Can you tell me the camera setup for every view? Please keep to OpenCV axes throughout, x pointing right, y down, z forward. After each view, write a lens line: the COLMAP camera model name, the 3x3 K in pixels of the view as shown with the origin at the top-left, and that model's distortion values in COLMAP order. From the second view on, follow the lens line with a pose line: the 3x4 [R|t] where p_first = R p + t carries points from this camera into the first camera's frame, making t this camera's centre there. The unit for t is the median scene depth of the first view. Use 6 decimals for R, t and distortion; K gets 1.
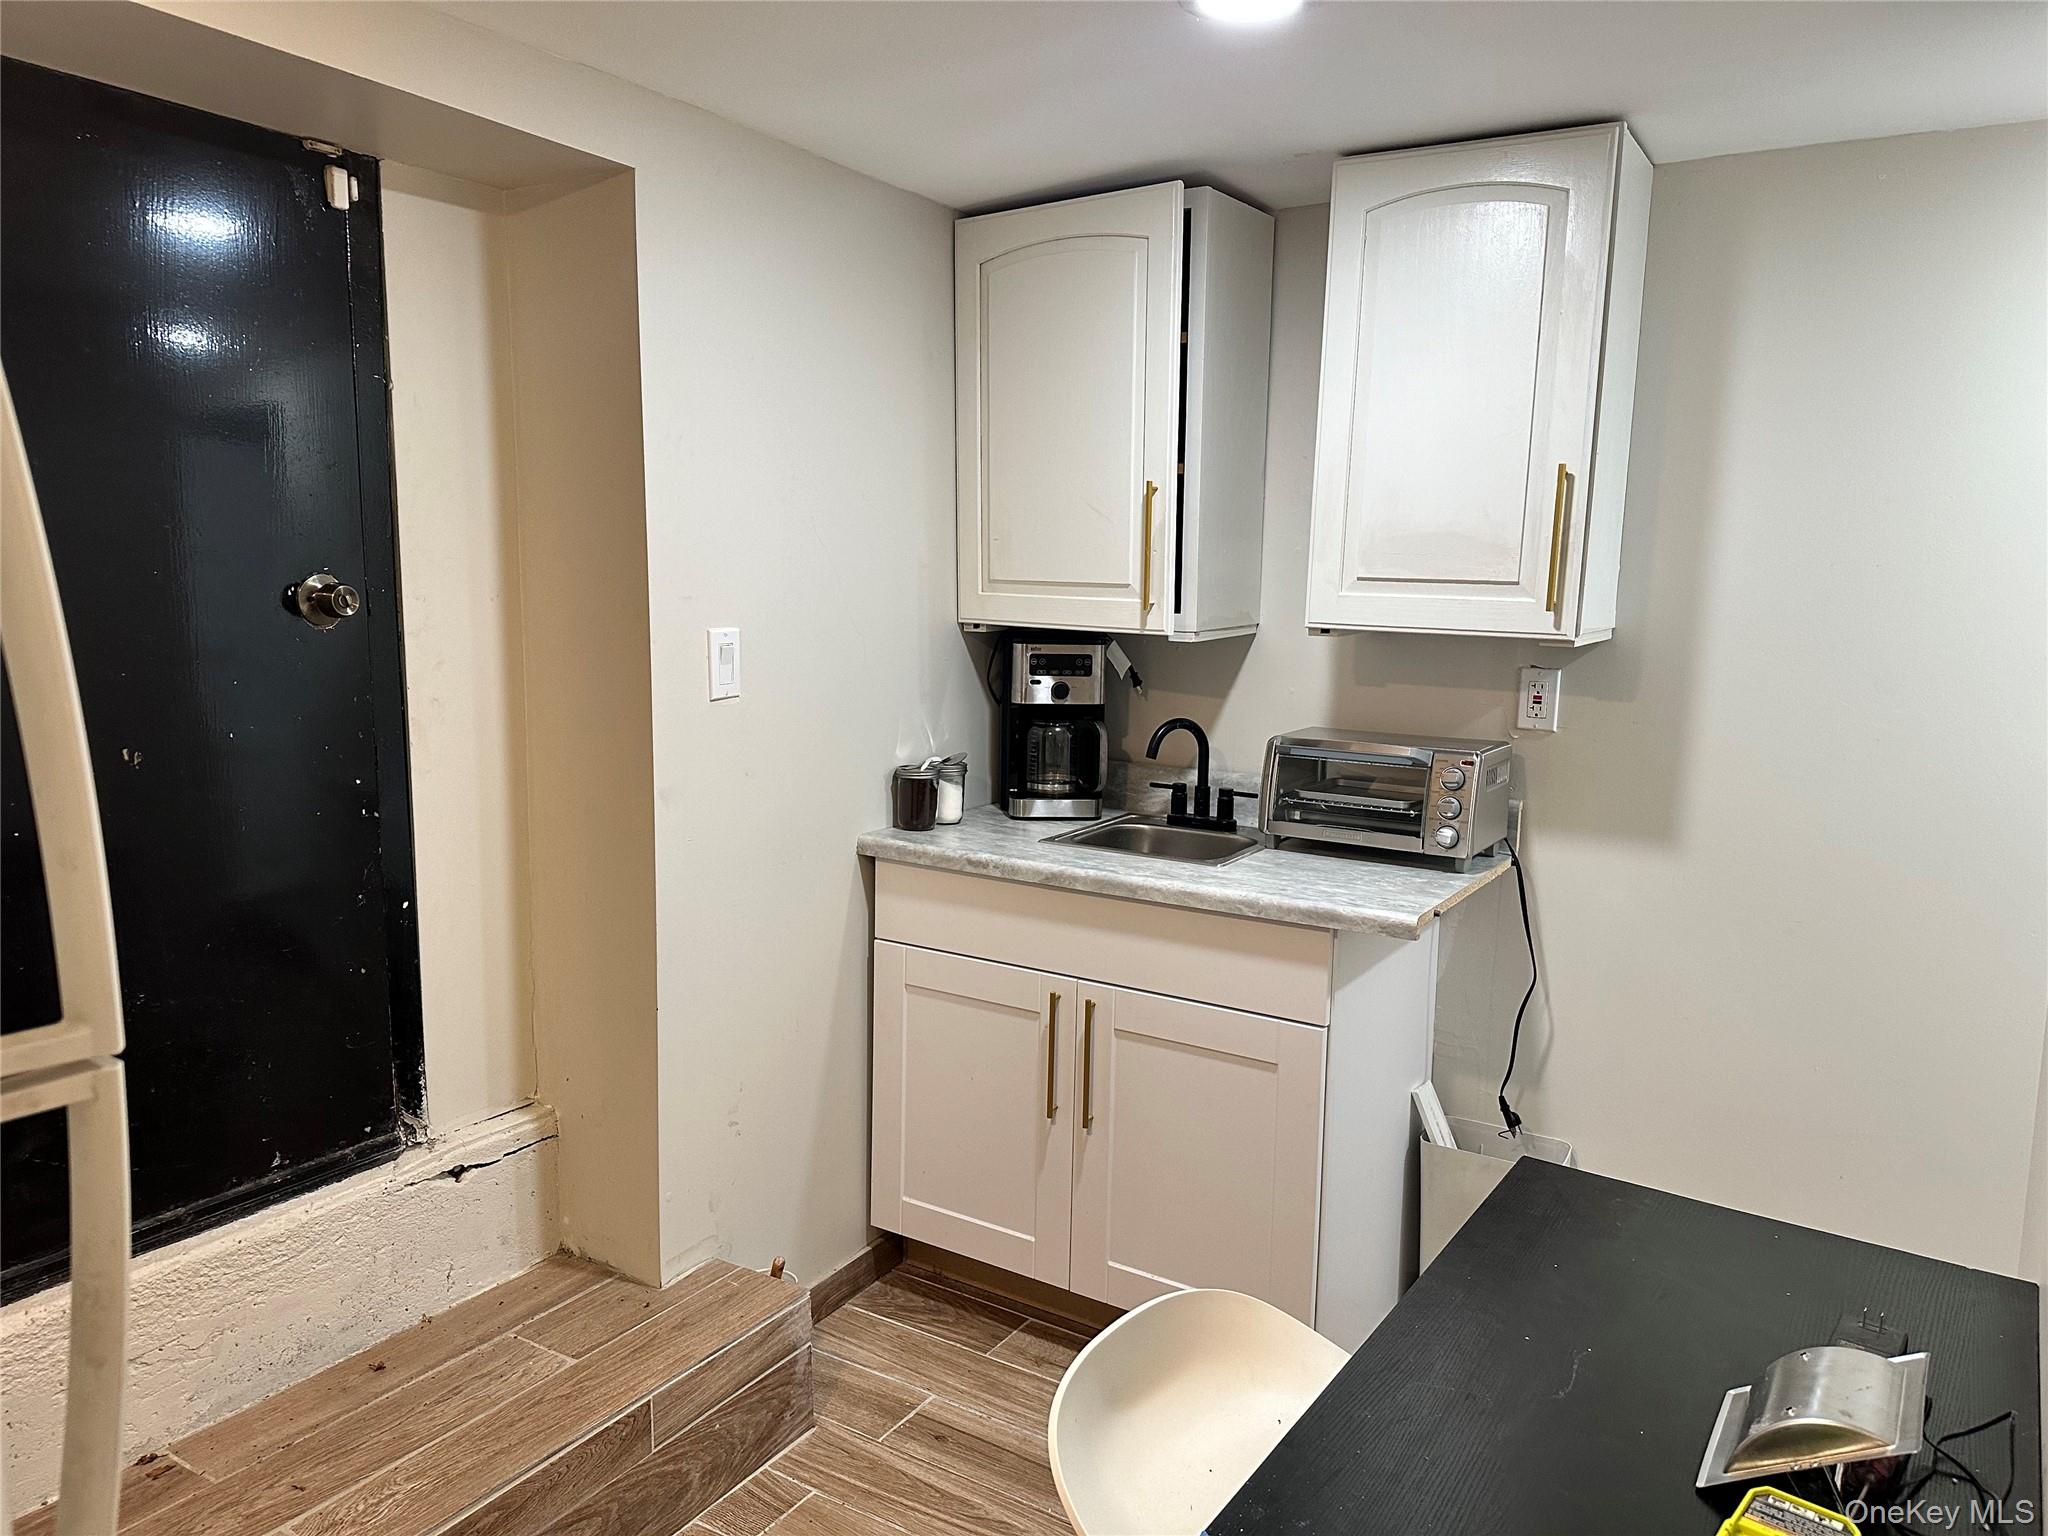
lens RADIAL K [[1429.8, 0, 1037.0], [0, 1429.8, 782.9], [0, 0, 1]] dist [0.073291, -0.095403]
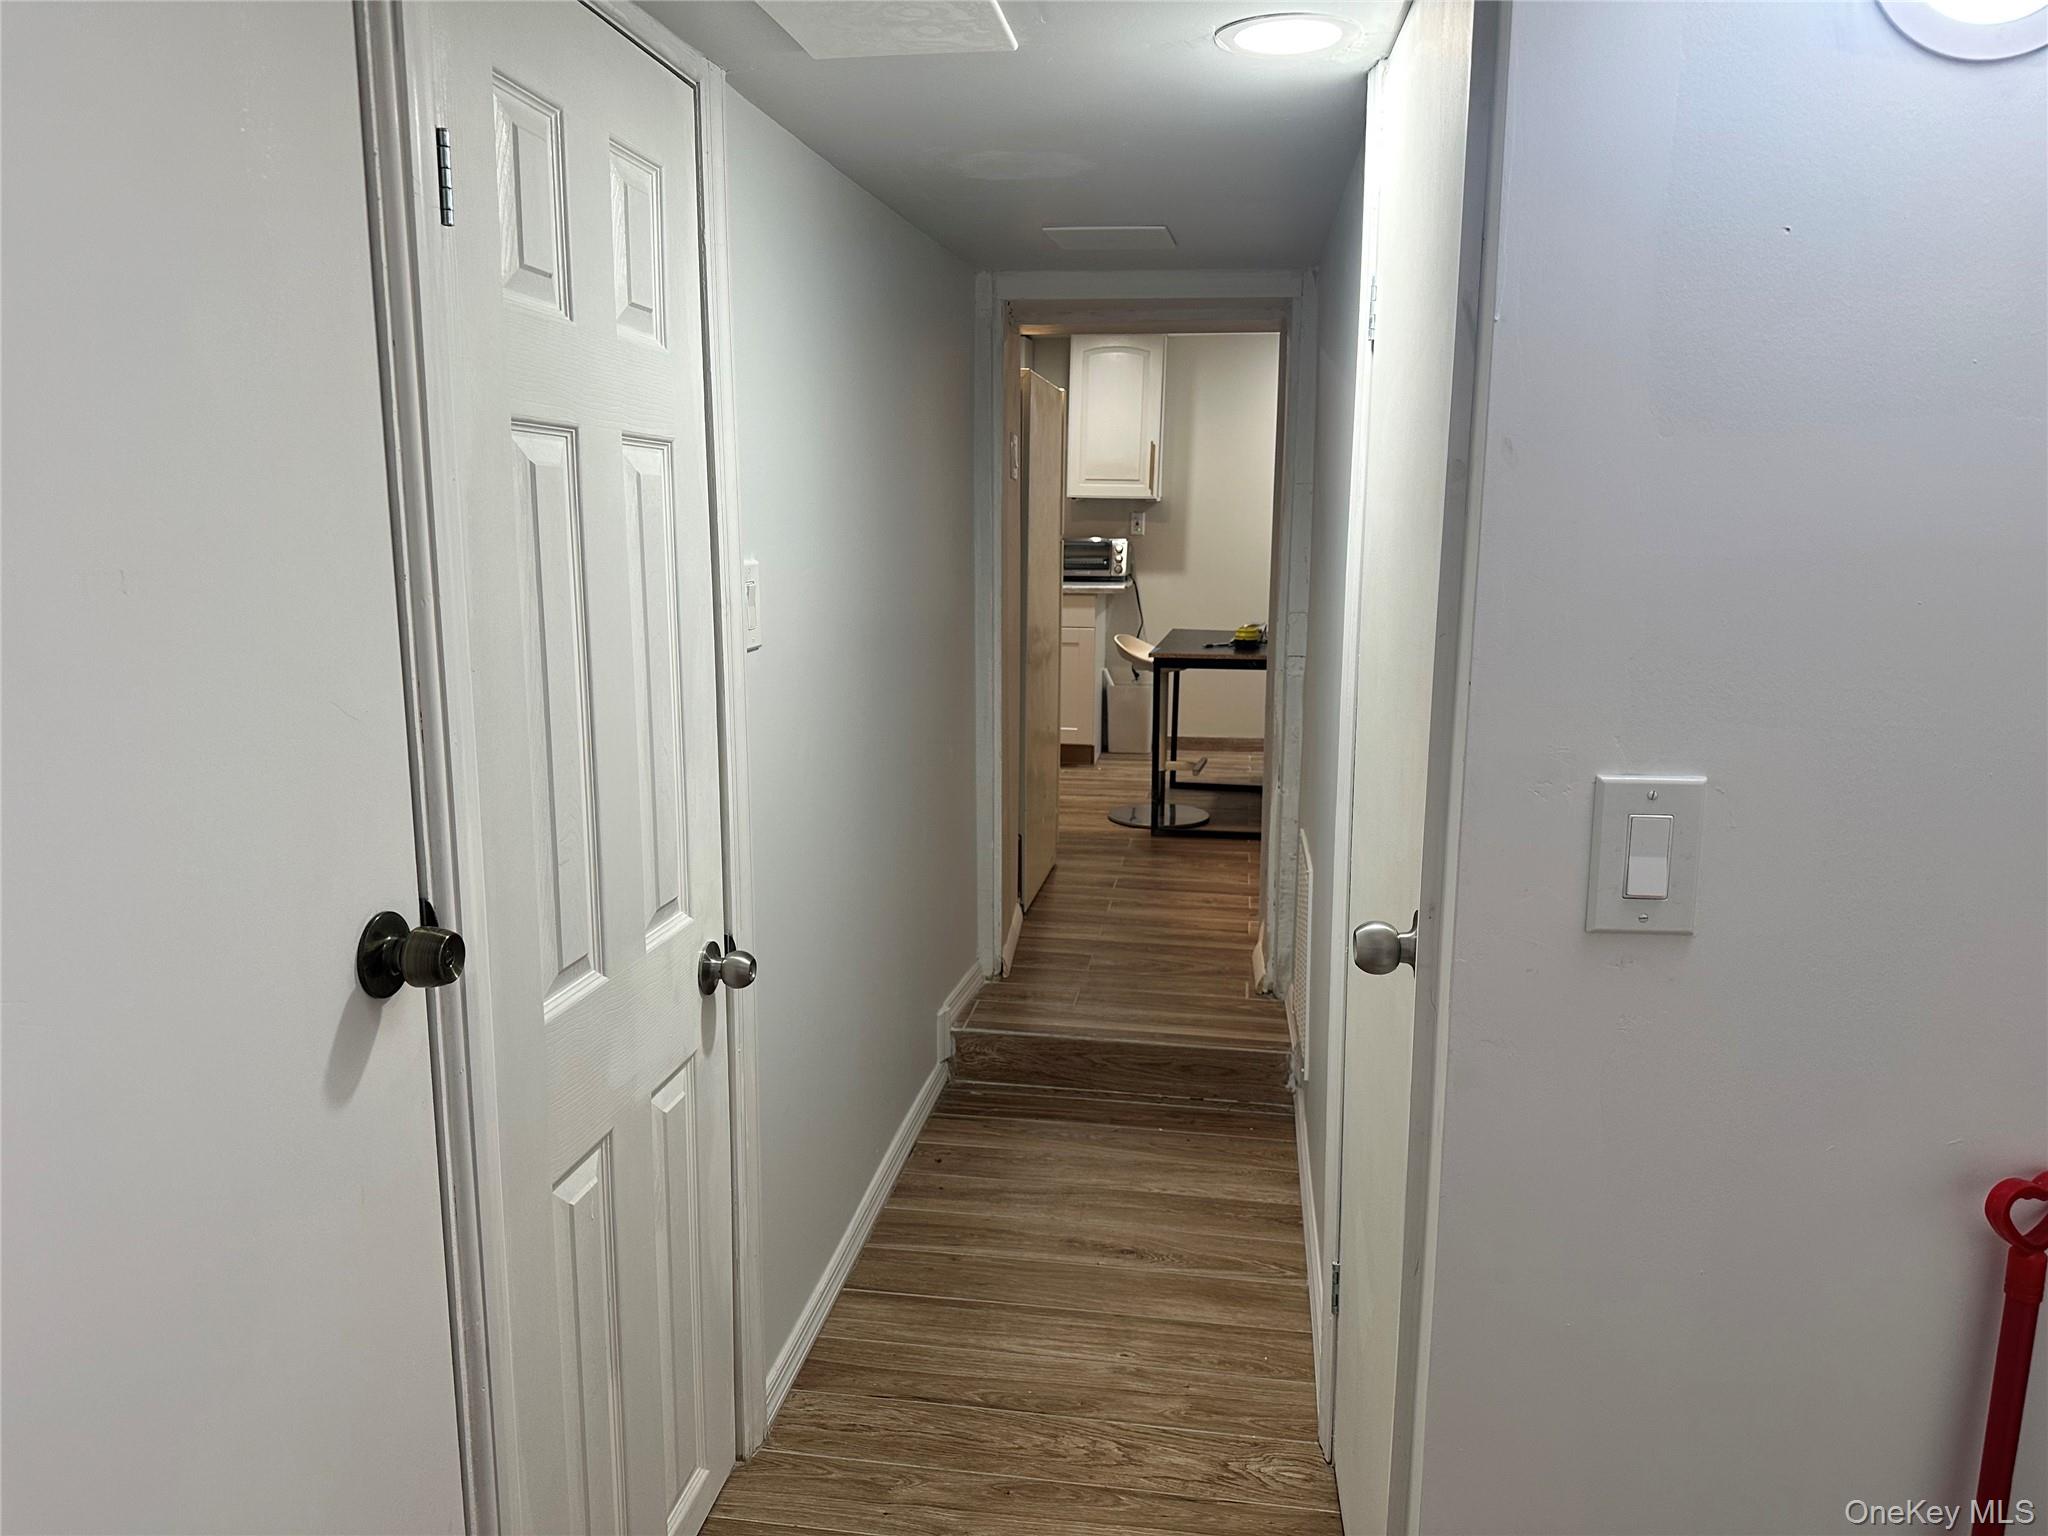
lens RADIAL K [[1429.8, 0, 1010.7], [0, 1429.8, 758.0], [0, 0, 1]] dist [0.073291, -0.095403]
pose [[0.922336, -0.079220, 0.378181, -0.933532], [0.065256, 0.996634, 0.049619, 0.233158], [-0.380838, -0.021087, 0.924401, -1.434698]]
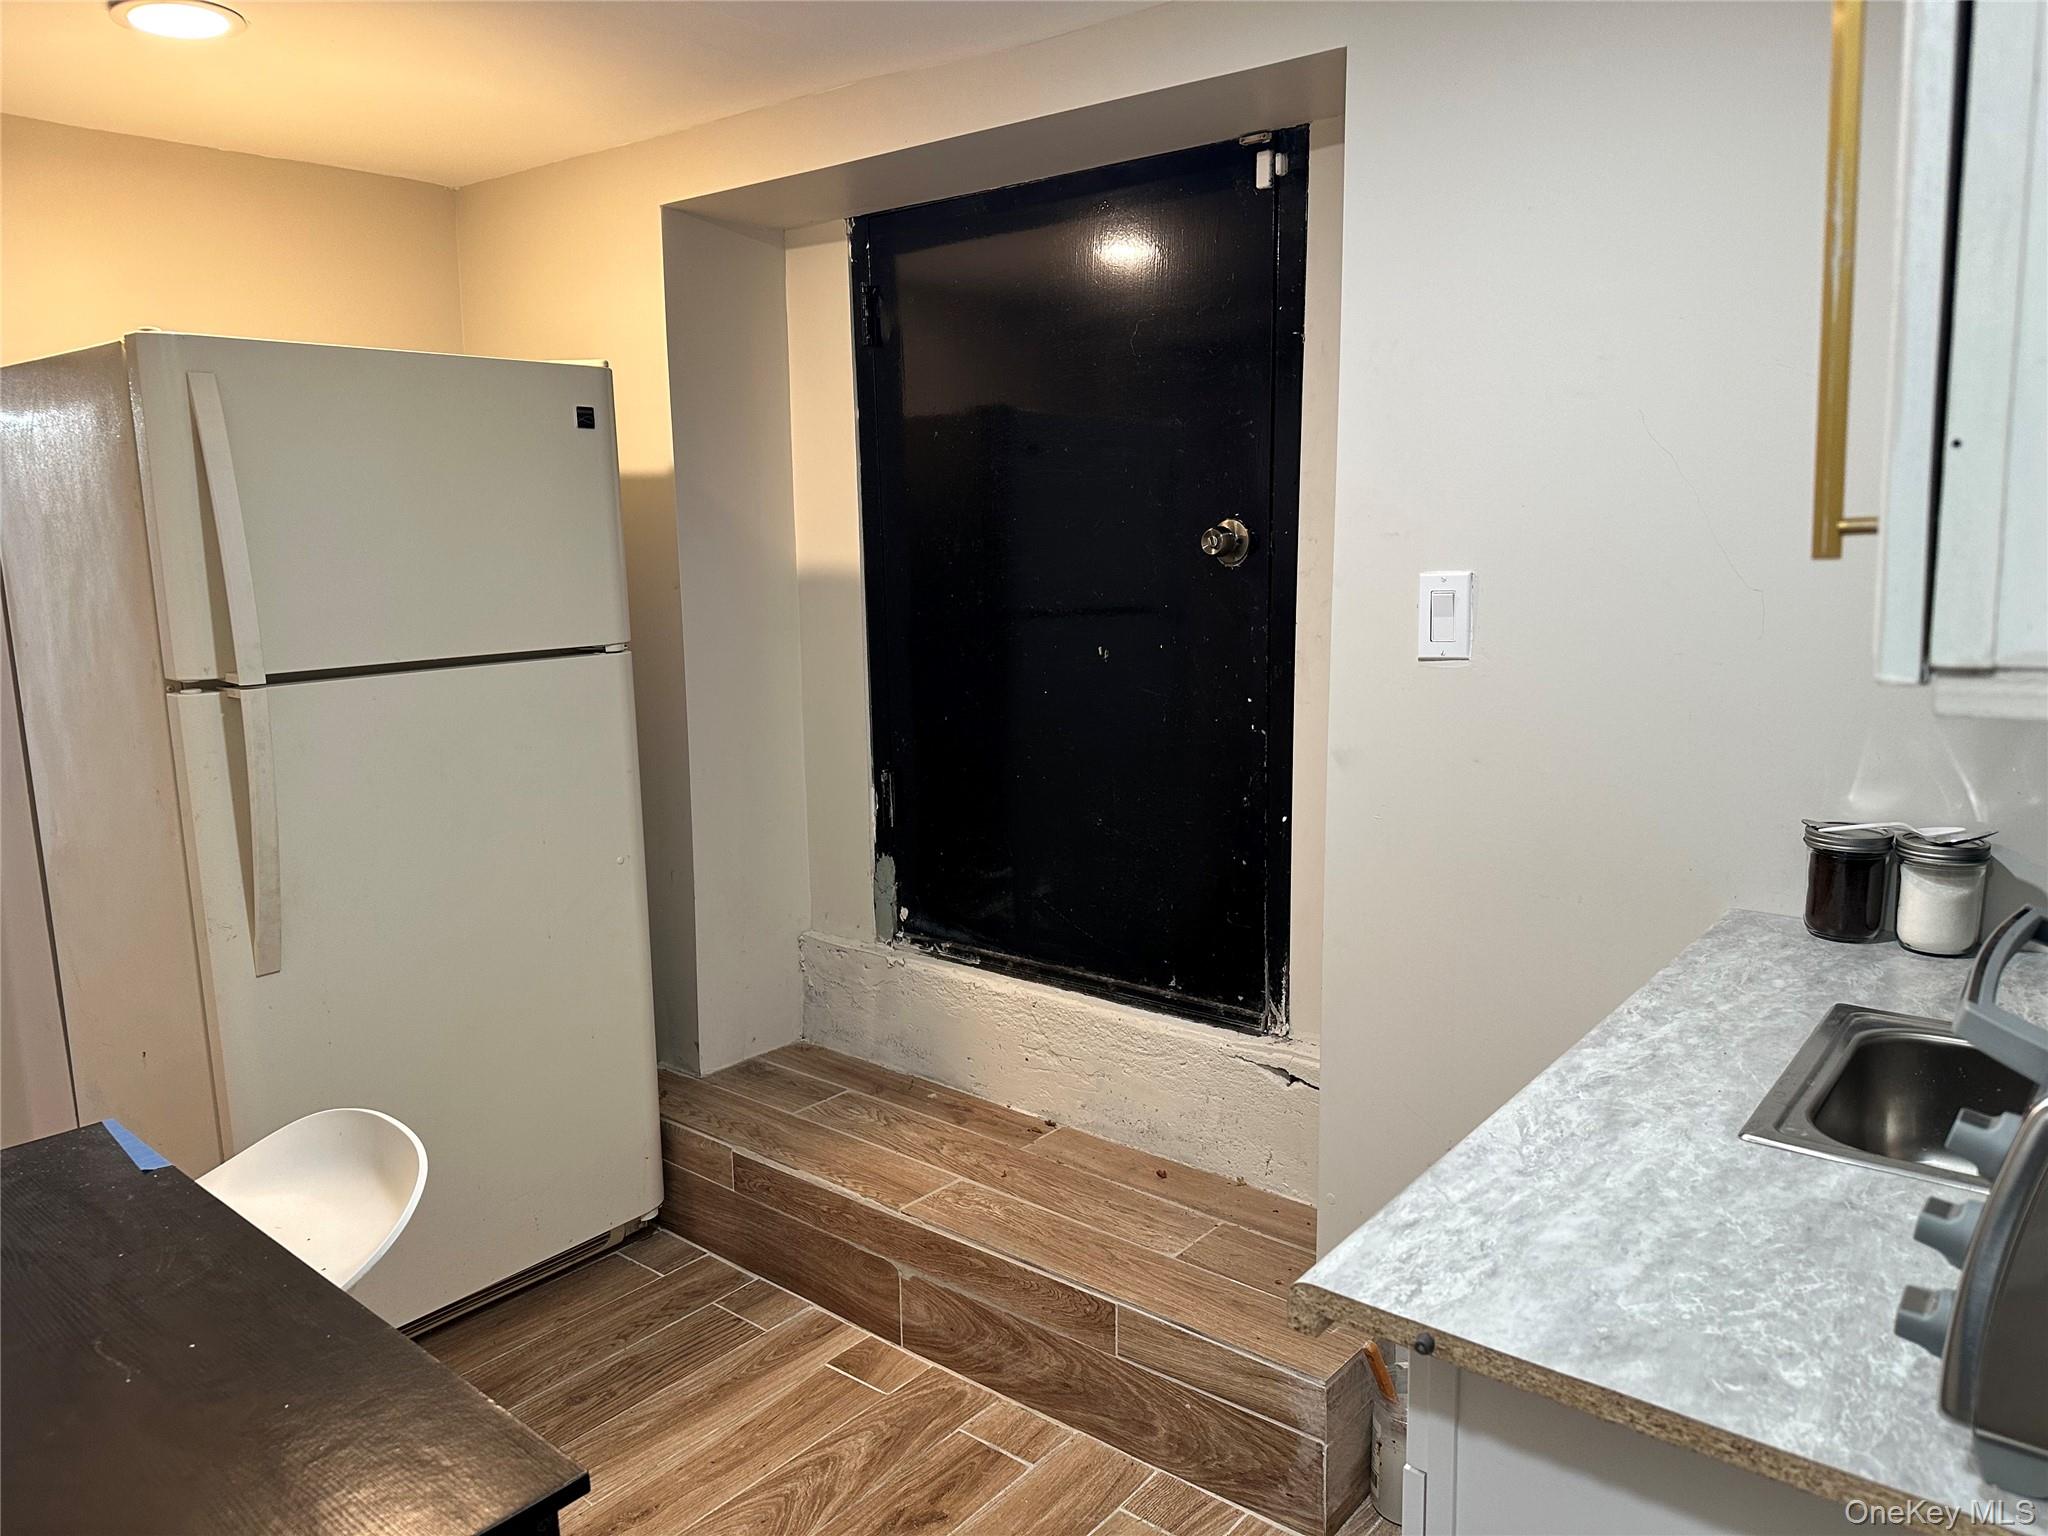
lens RADIAL K [[1429.8, 0, 1018.6], [0, 1429.8, 771.1], [0, 0, 1]] dist [0.073291, -0.095403]
pose [[-0.137112, 0.155309, -0.978304, 0.695682], [-0.126506, 0.976799, 0.172800, -0.120971], [0.982444, 0.147454, -0.114283, 0.983532]]
